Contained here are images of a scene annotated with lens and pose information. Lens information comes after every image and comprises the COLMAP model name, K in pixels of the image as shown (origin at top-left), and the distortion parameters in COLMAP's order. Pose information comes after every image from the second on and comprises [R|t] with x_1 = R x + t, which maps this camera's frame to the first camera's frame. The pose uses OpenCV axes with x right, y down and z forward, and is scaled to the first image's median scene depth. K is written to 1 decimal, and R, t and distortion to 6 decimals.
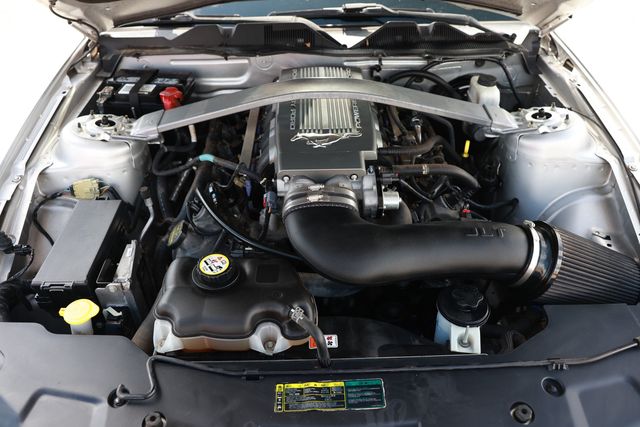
lens RADIAL K [[498.9, 0, 320.0], [0, 498.9, 213.5], [0, 0, 1]] dist [-0.120389, 0.104873]
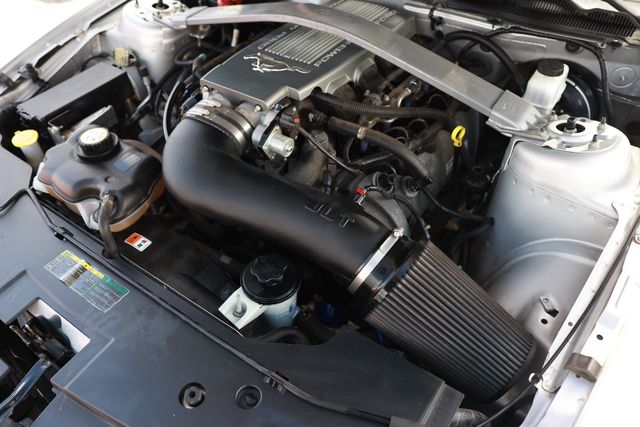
lens RADIAL K [[498.9, 0, 320.0], [0, 498.9, 213.5], [0, 0, 1]] dist [-0.120389, 0.104873]
pose [[0.808165, 0.400456, -0.431861, 0.524464], [-0.358008, 0.916268, 0.179676, -0.081687], [0.467653, 0.009402, 0.883862, 0.196309]]
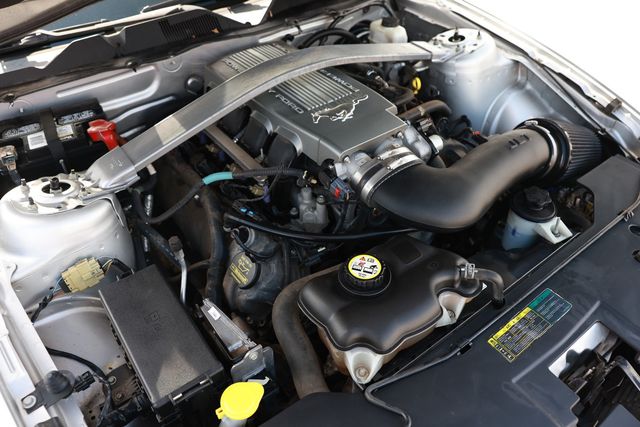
lens RADIAL K [[498.9, 0, 320.0], [0, 498.9, 213.5], [0, 0, 1]] dist [-0.120389, 0.104873]
pose [[0.815035, -0.390421, 0.428123, -0.446100], [0.373977, 0.918843, 0.125971, -0.091847], [-0.442560, 0.057438, 0.894898, 0.160949]]
